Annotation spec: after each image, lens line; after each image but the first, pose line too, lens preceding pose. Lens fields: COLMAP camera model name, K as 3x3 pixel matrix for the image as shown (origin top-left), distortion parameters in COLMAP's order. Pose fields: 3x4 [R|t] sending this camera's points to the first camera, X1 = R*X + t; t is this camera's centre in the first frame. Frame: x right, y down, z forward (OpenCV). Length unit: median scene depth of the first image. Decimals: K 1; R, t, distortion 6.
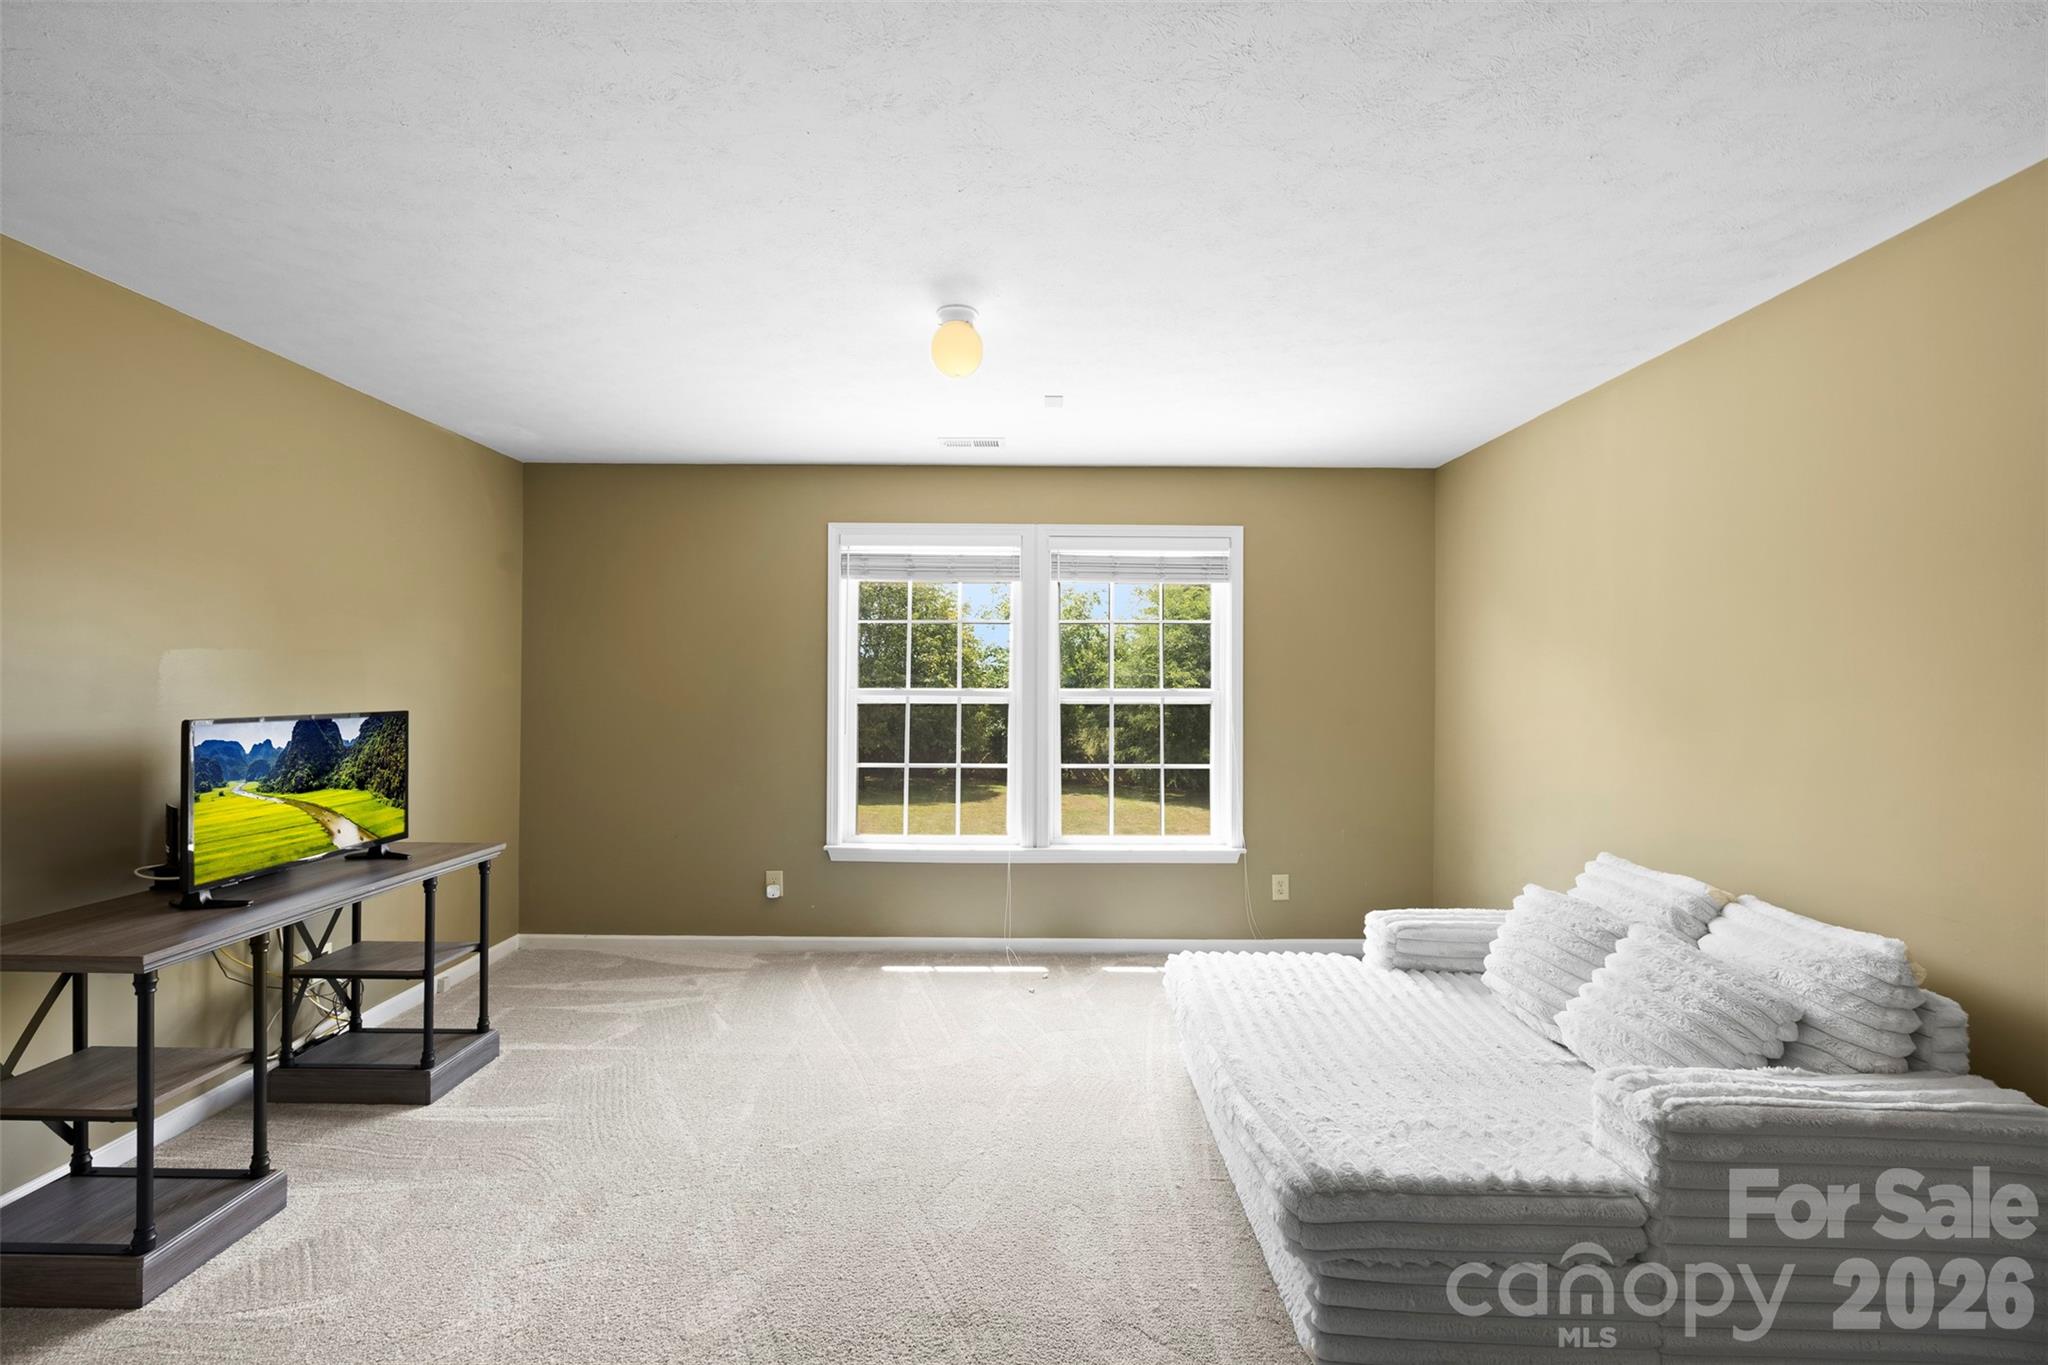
lens RADIAL K [[819.3, 0, 1018.6], [0, 819.3, 687.6], [0, 0, 1]] dist [0.001815, 0.001067]
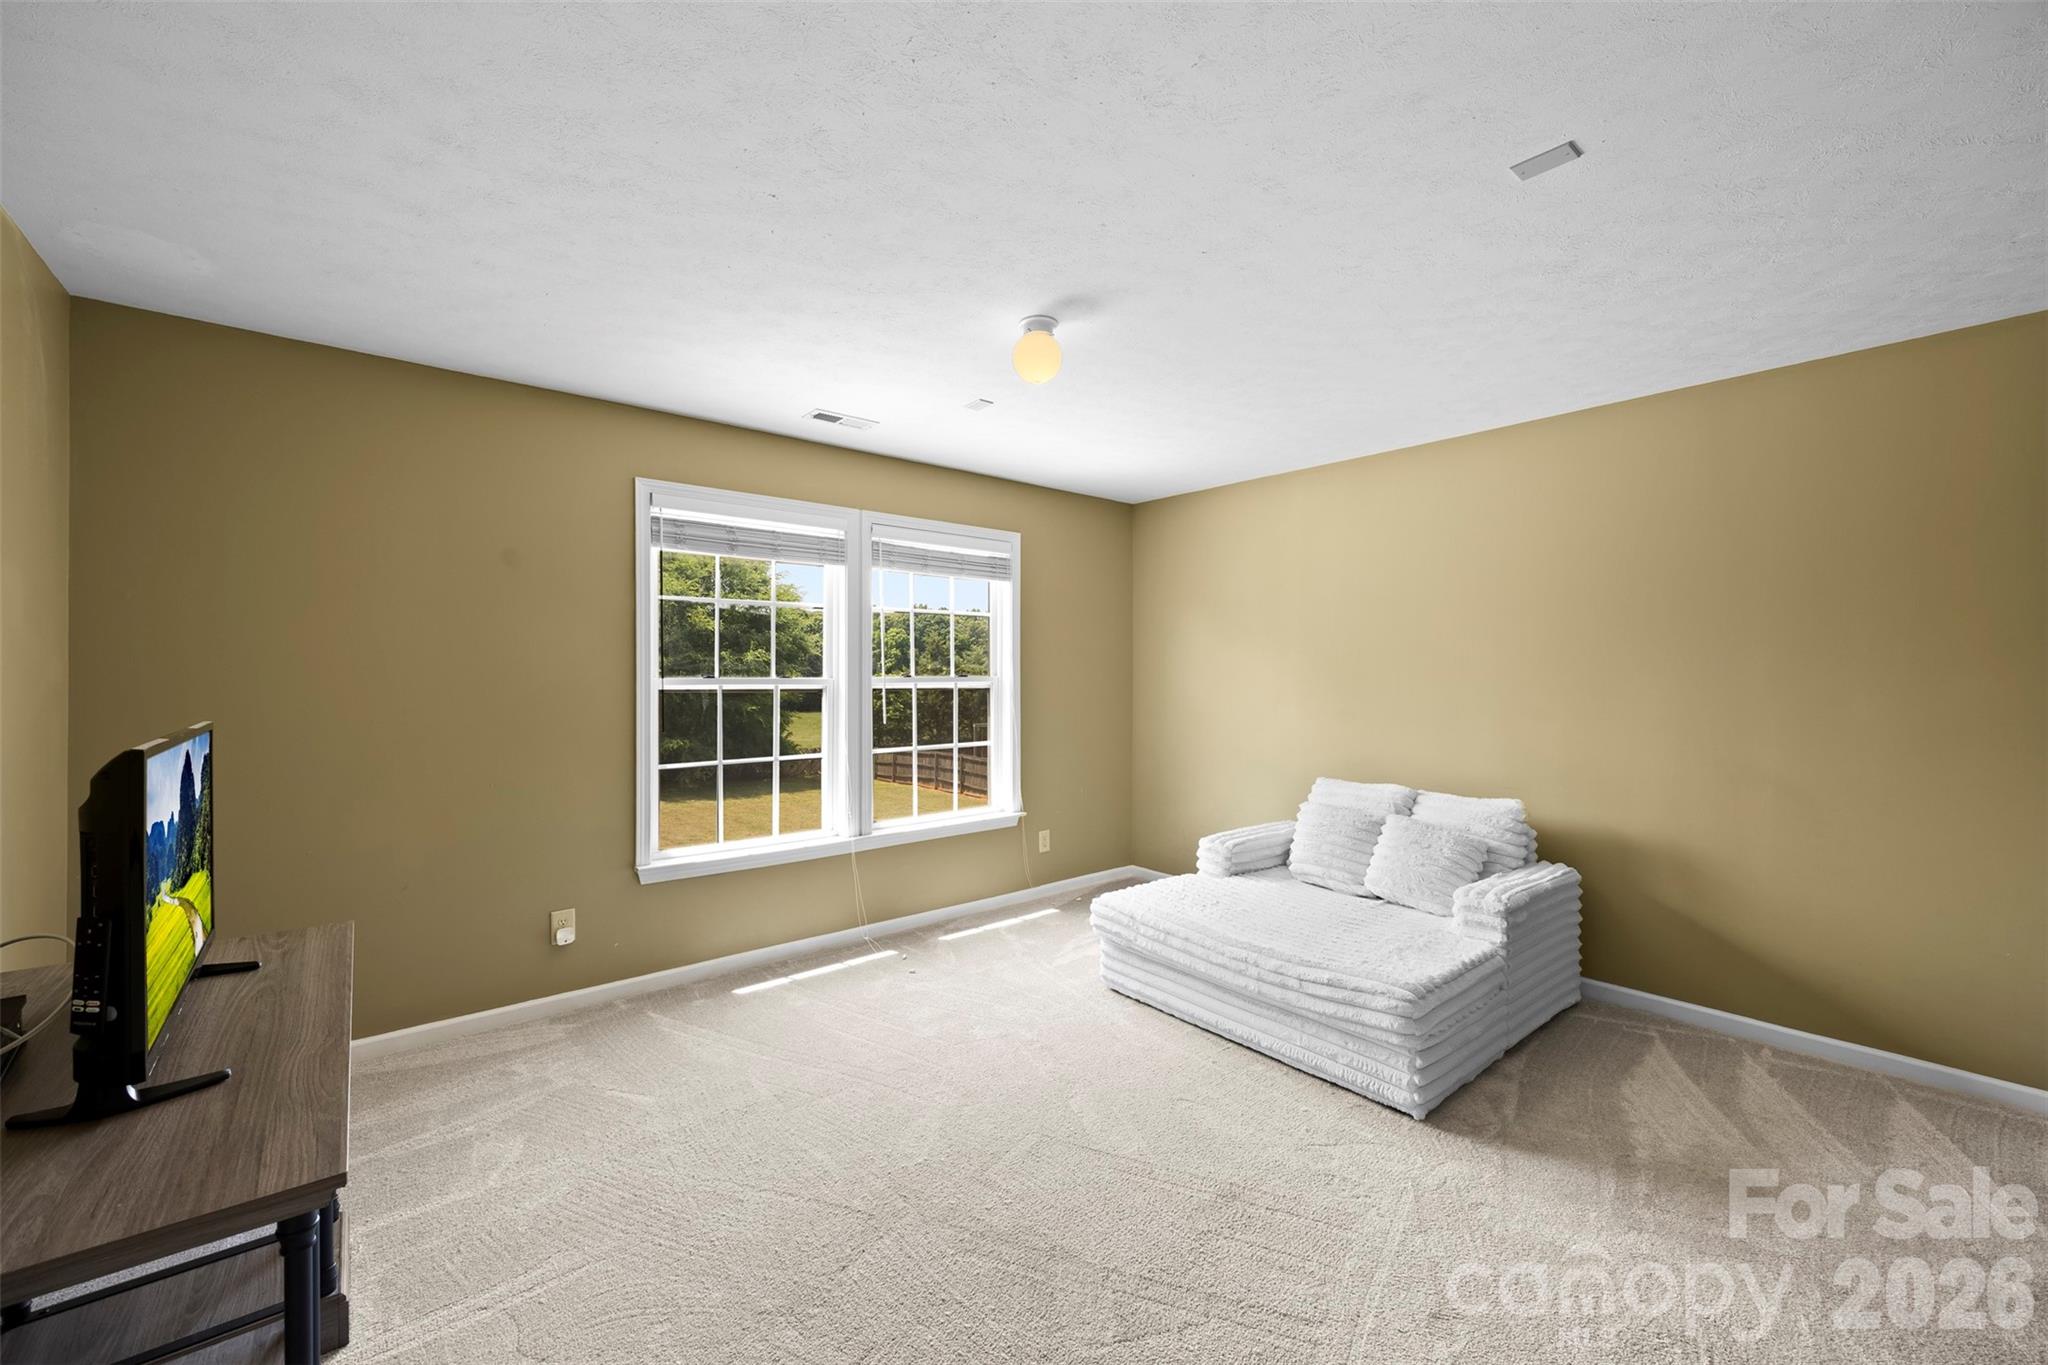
lens RADIAL K [[819.3, 0, 1020.5], [0, 819.3, 672.9], [0, 0, 1]] dist [0.001815, 0.001067]
pose [[0.763738, -0.006571, 0.645492, -0.471786], [0.006247, 0.999977, 0.002788, -0.002870], [-0.645496, 0.001903, 0.763762, 0.118737]]
